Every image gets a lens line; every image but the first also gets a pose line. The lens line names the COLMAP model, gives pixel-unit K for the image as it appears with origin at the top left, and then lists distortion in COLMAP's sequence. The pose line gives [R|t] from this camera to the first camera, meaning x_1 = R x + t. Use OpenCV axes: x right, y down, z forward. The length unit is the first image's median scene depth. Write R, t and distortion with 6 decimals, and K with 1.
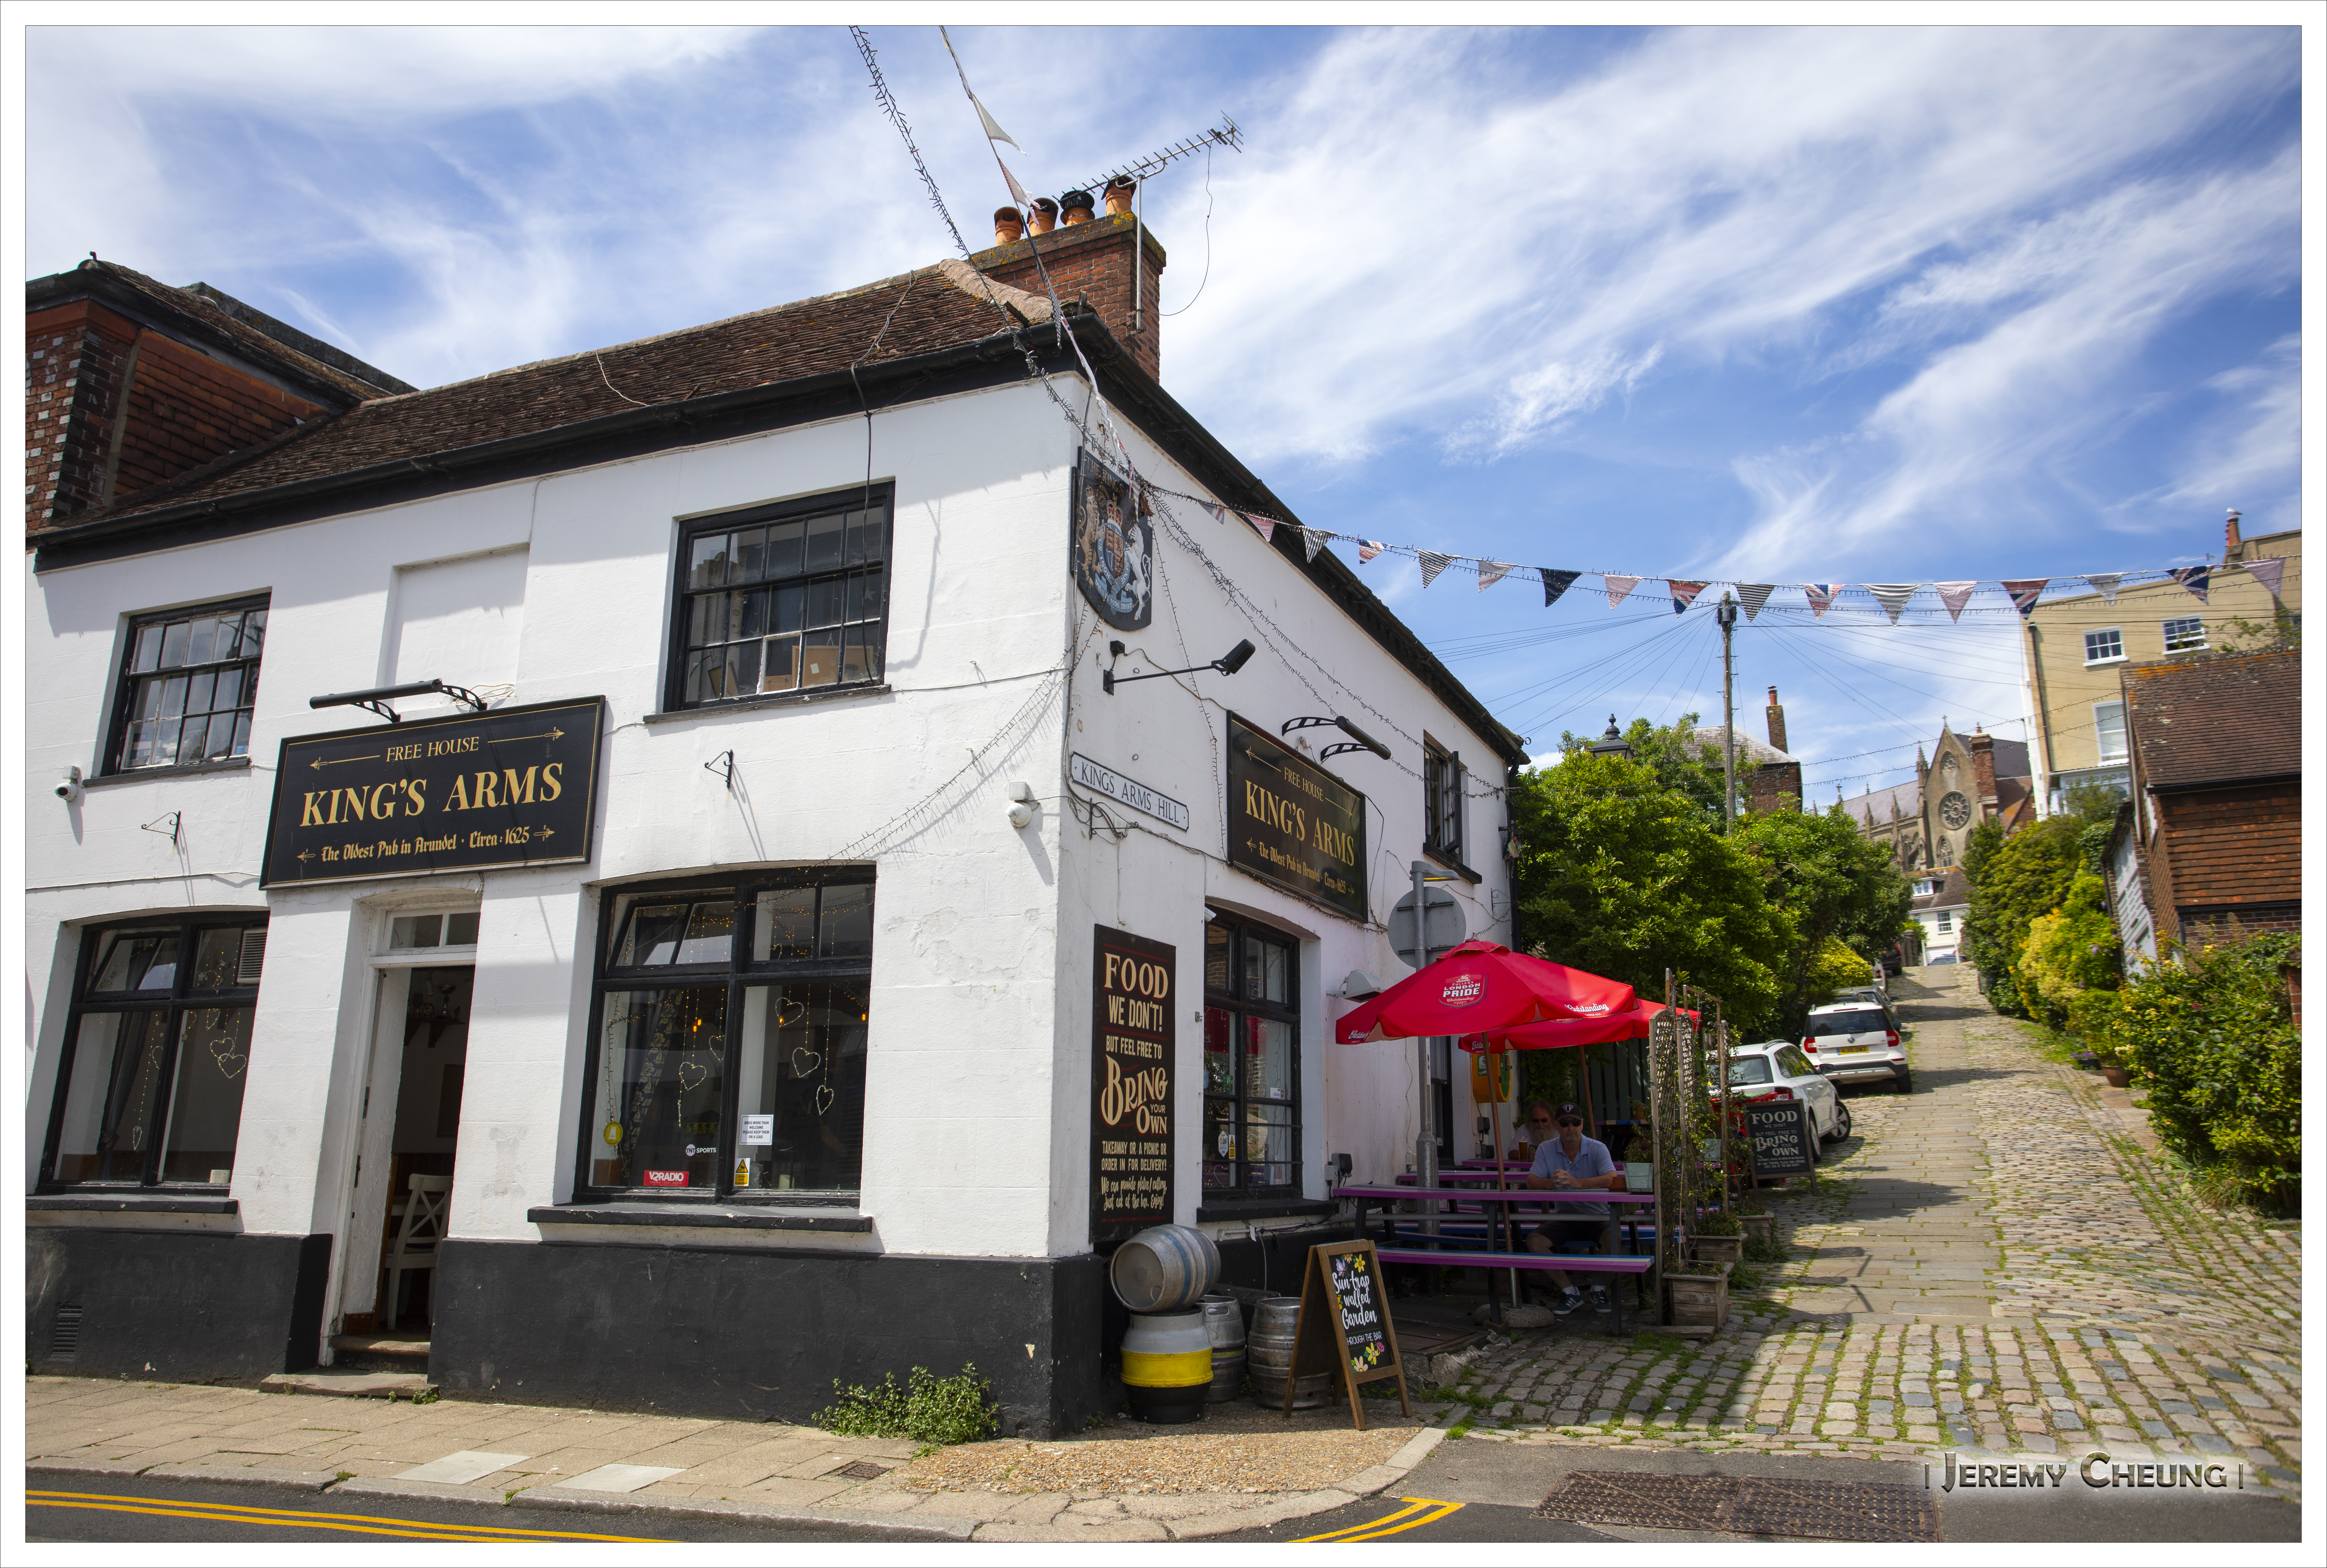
lens RADIAL K [[1638.3, 0, 1163.5], [0, 1638.3, 784.0], [0, 0, 1]] dist [-0.028049, 0.068087]
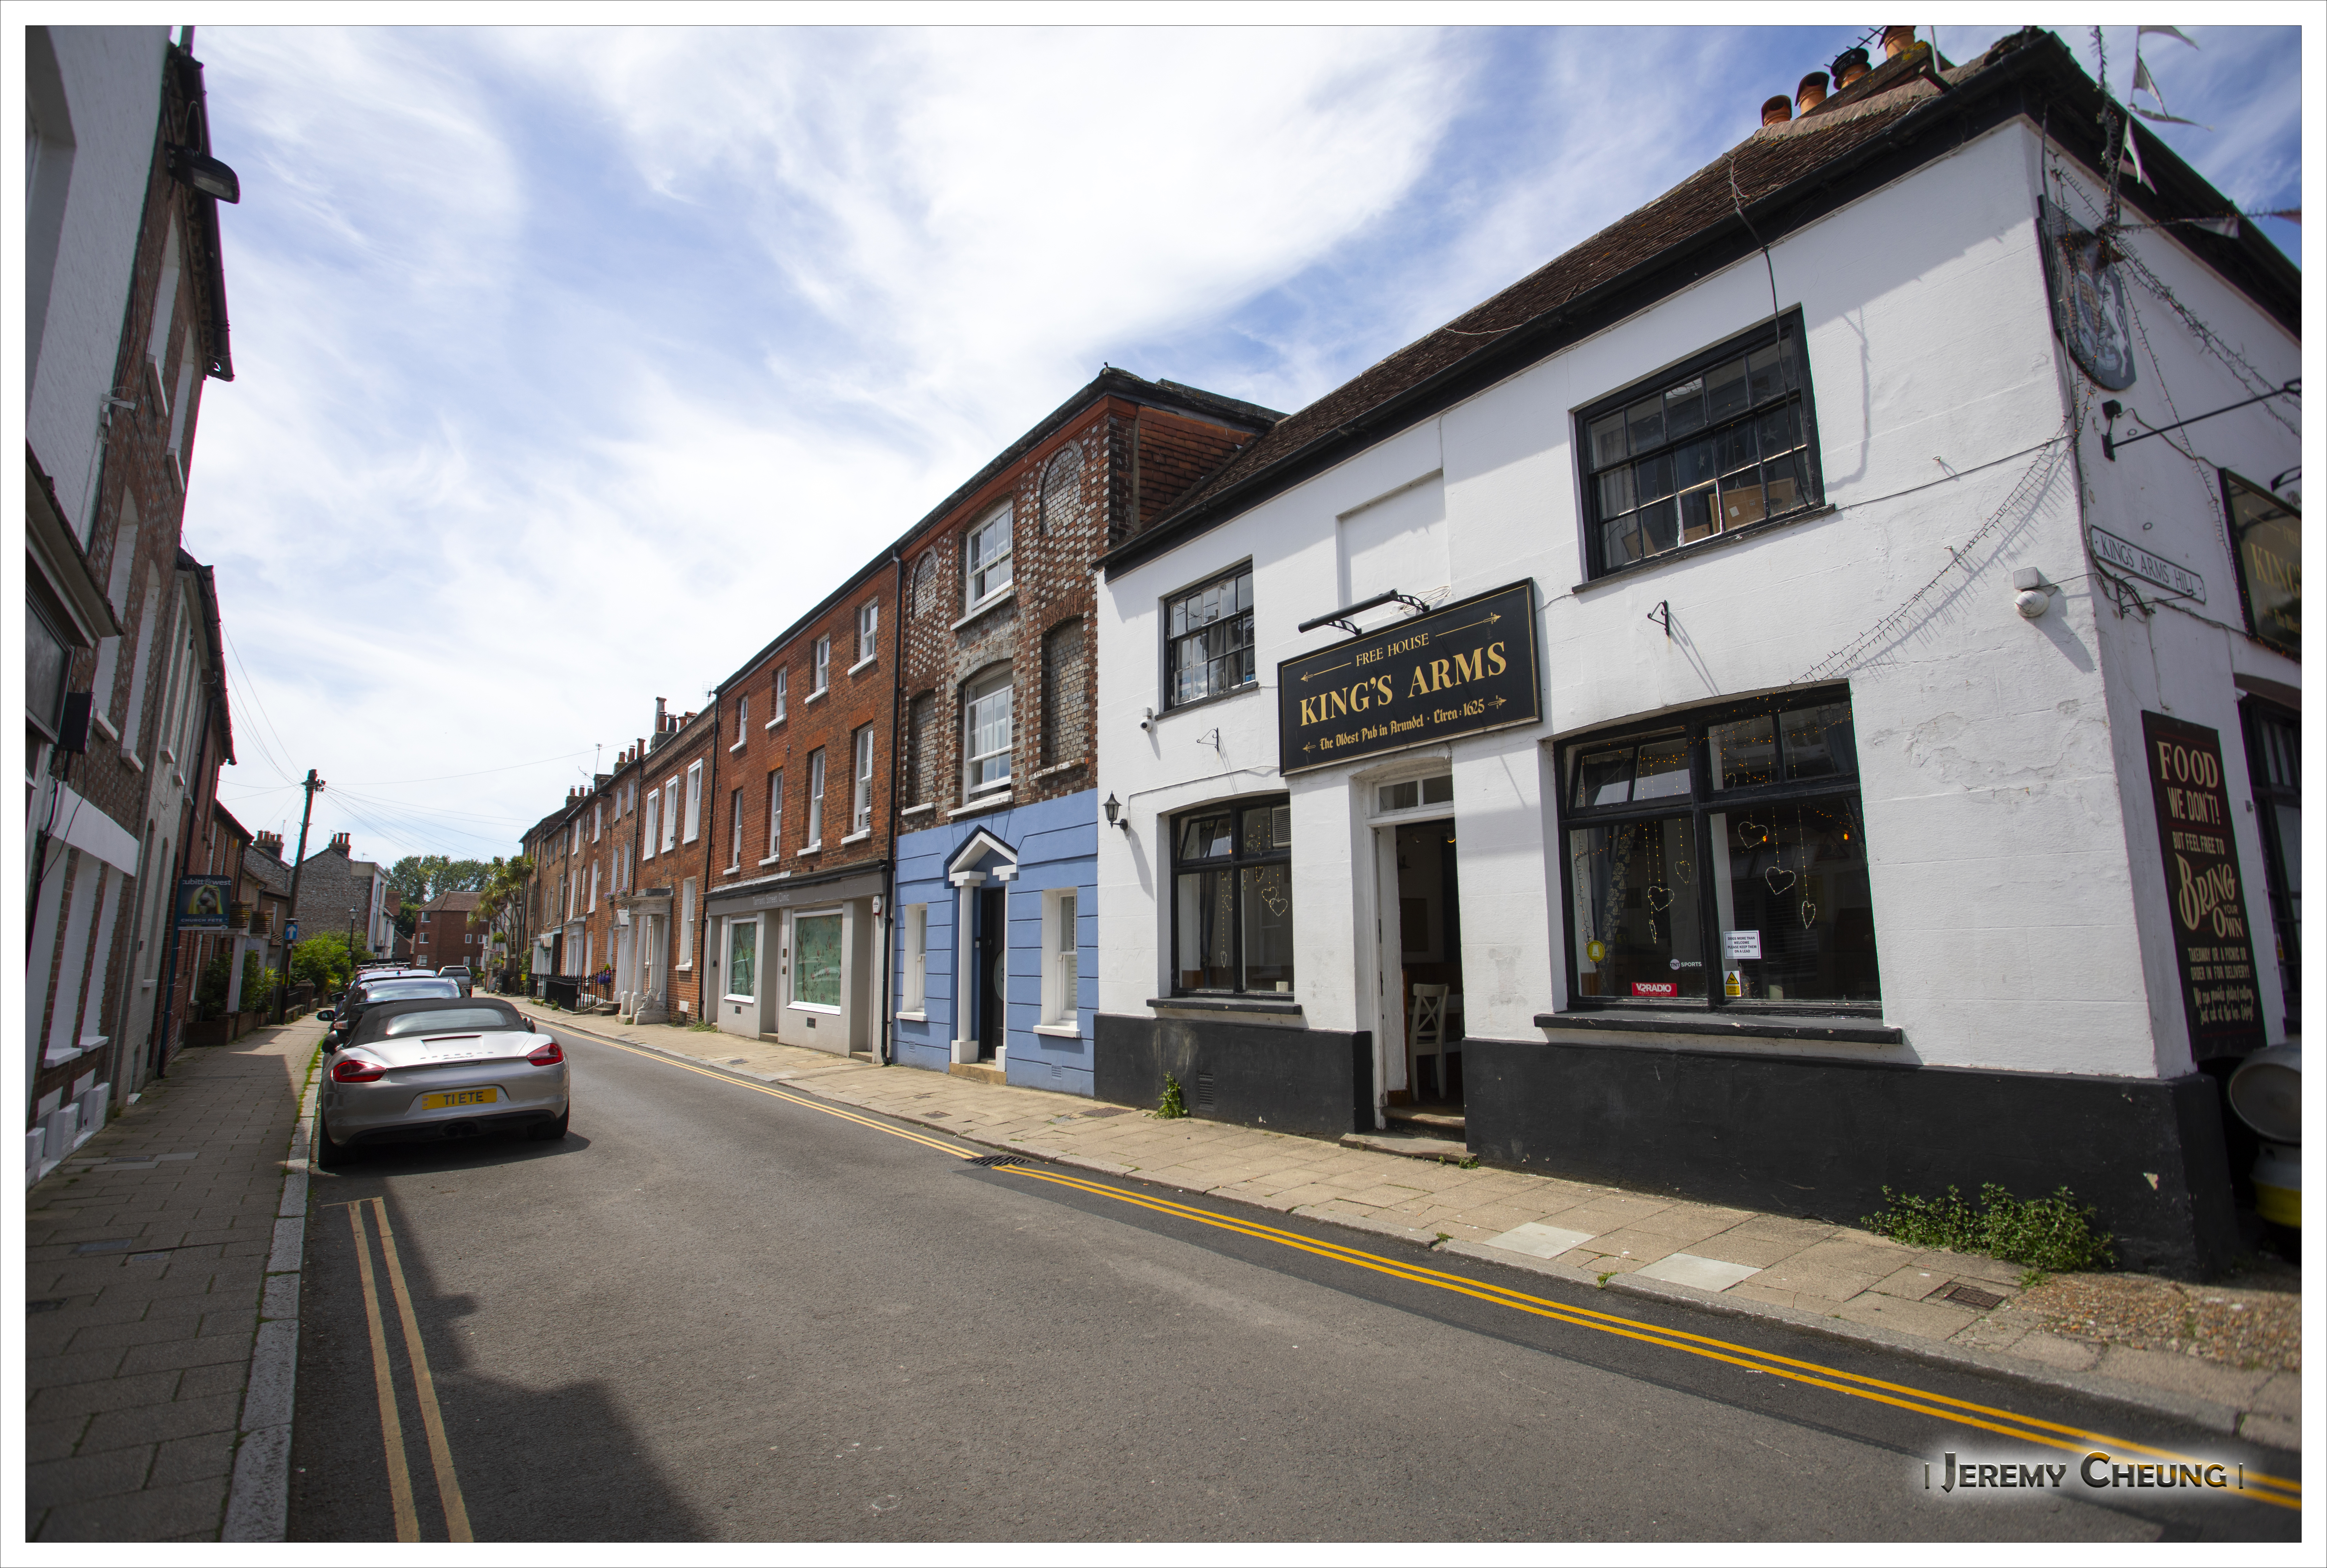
lens RADIAL K [[1159.4, 0, 1163.5], [0, 1159.4, 784.0], [0, 0, 1]] dist [-0.029512, 0.040065]
pose [[0.845429, -0.100348, -0.524576, -0.155737], [0.141994, 0.989074, 0.039639, 0.022070], [0.514866, -0.107998, 0.850440, 0.163736]]
